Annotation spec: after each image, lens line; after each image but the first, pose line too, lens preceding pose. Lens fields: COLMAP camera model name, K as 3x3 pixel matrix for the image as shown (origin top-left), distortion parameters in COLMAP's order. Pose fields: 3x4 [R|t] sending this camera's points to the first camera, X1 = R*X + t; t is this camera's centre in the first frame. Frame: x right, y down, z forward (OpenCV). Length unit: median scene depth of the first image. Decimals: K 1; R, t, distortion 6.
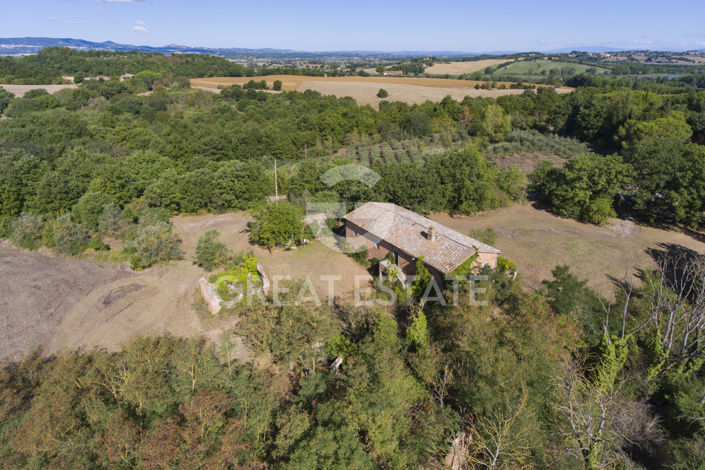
lens RADIAL K [[427.6, 0, 337.5], [0, 427.6, 235.5], [0, 0, 1]] dist [-0.000380, -0.000896]
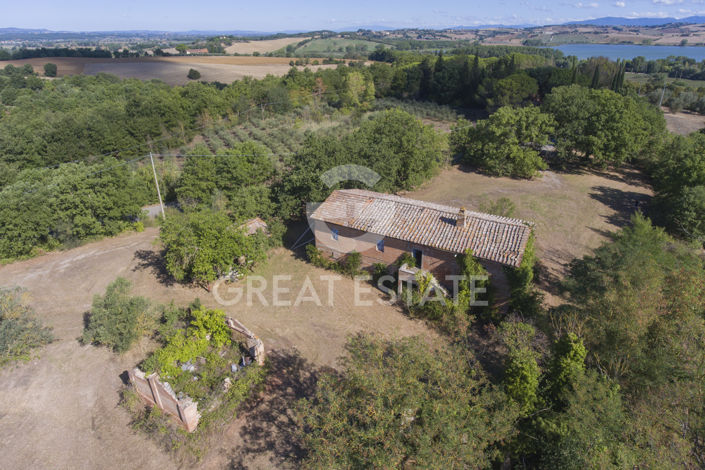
lens RADIAL K [[427.6, 0, 337.5], [0, 427.6, 235.5], [0, 0, 1]] dist [-0.000380, -0.000896]
pose [[0.889785, -0.196341, 0.411986, -0.122228], [0.184355, 0.980429, 0.069085, -0.027170], [-0.417487, 0.014480, 0.908568, 0.170433]]
